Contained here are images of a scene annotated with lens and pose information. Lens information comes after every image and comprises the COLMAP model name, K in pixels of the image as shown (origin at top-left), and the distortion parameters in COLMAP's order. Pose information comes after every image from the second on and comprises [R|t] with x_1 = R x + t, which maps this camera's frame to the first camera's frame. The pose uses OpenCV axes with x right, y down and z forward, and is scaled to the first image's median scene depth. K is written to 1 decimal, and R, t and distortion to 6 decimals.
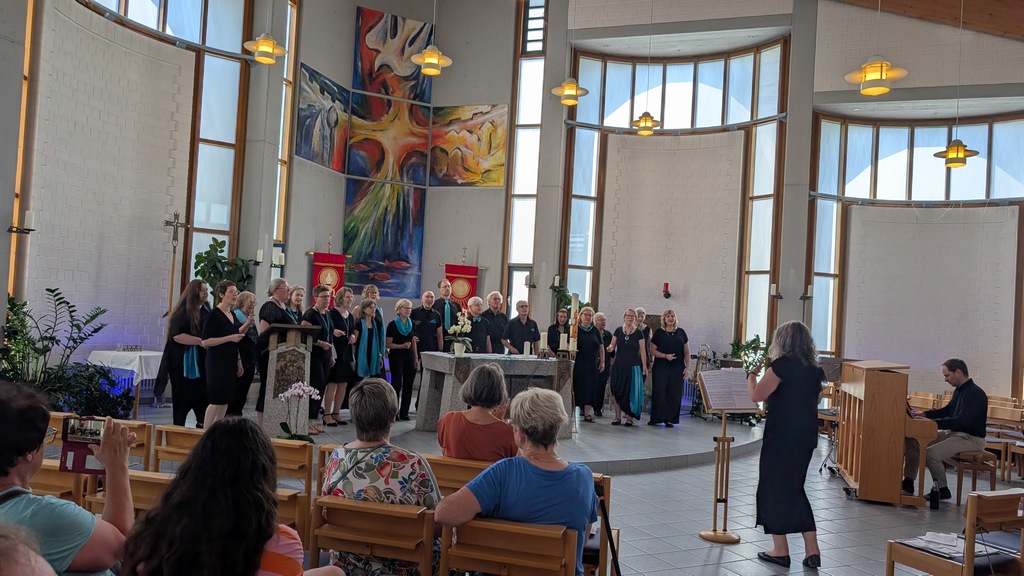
lens RADIAL K [[747.7, 0, 508.0], [0, 747.7, 310.2], [0, 0, 1]] dist [0.013432, -0.008345]
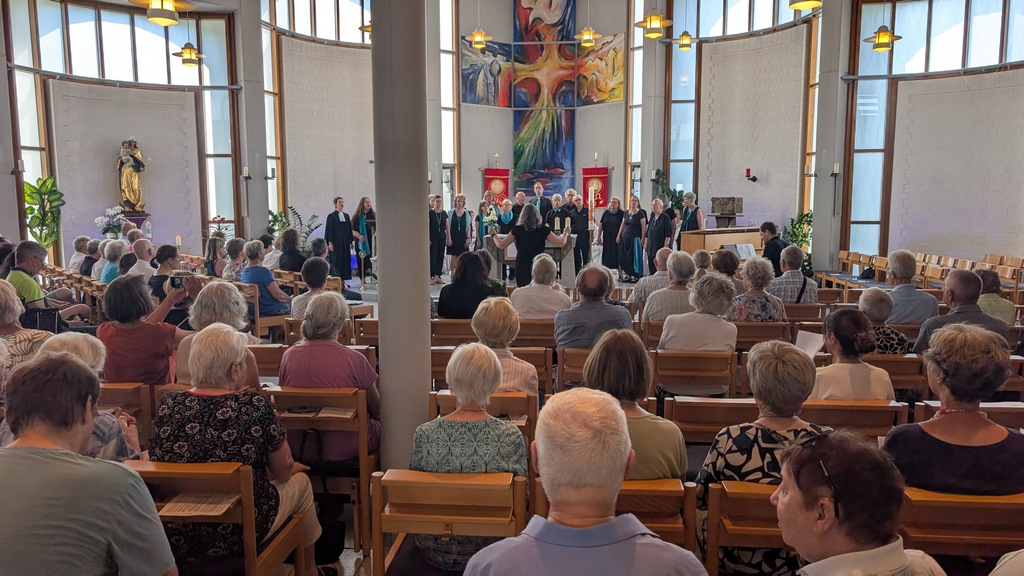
lens RADIAL K [[747.7, 0, 509.5], [0, 747.7, 294.9], [0, 0, 1]] dist [0.013432, -0.008345]
pose [[0.850680, 0.005189, -0.525658, 0.526127], [0.058302, 0.992851, 0.104151, 0.015966], [0.522440, -0.119246, 0.844297, -0.207159]]
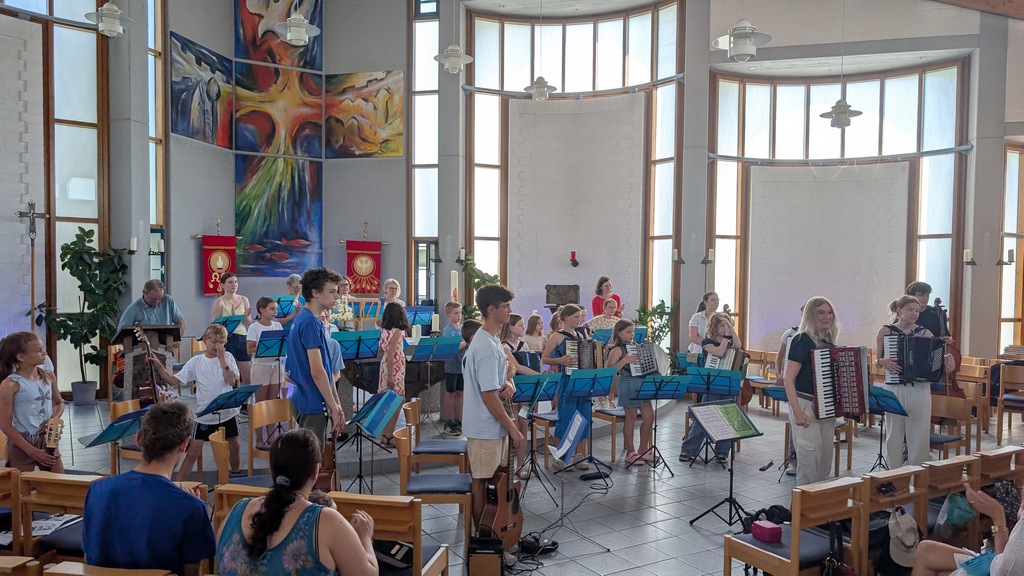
lens RADIAL K [[747.7, 0, 512.4], [0, 747.7, 309.0], [0, 0, 1]] dist [0.013432, -0.008345]
pose [[0.995957, -0.049079, 0.075238, 0.055849], [0.044920, 0.997419, 0.056010, -0.019434], [-0.077793, -0.052404, 0.995591, 0.022244]]
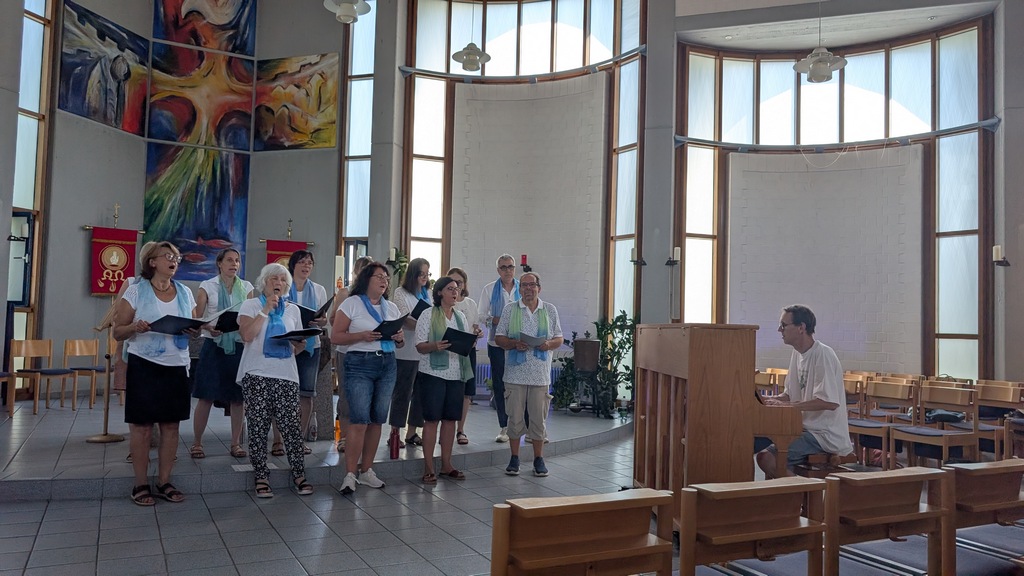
lens RADIAL K [[747.7, 0, 499.7], [0, 747.7, 294.1], [0, 0, 1]] dist [0.013432, -0.008345]
pose [[0.999592, -0.027534, 0.007585, 0.182910], [0.027777, 0.999035, -0.034027, 0.038028], [-0.006641, 0.034224, 0.999392, 0.162405]]
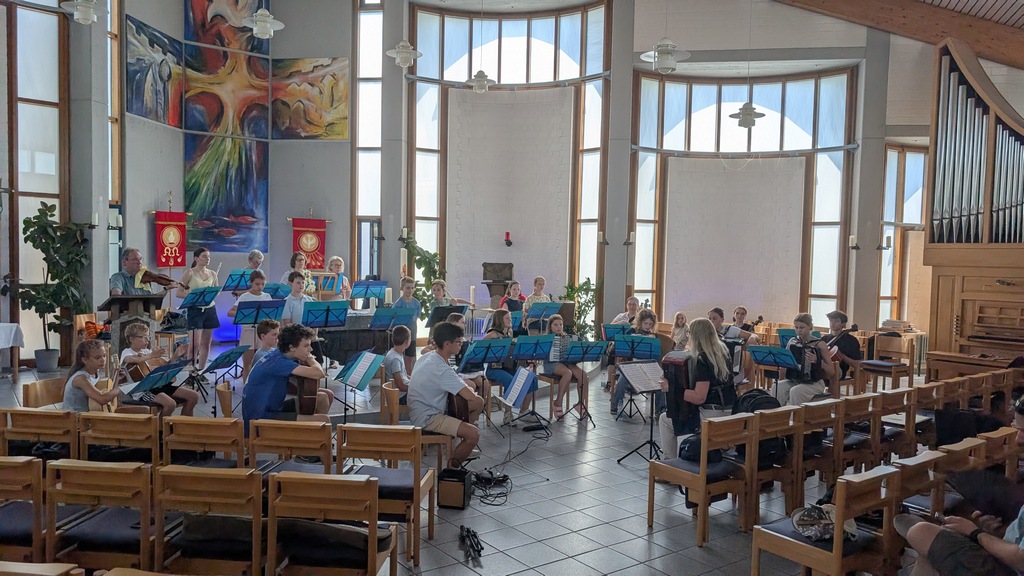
lens RADIAL K [[747.7, 0, 496.5], [0, 747.7, 298.4], [0, 0, 1]] dist [0.013432, -0.008345]
pose [[0.985955, -0.042806, 0.161434, 0.021468], [0.031079, 0.996738, 0.074480, -0.021801], [-0.164096, -0.068417, 0.984069, -0.052771]]
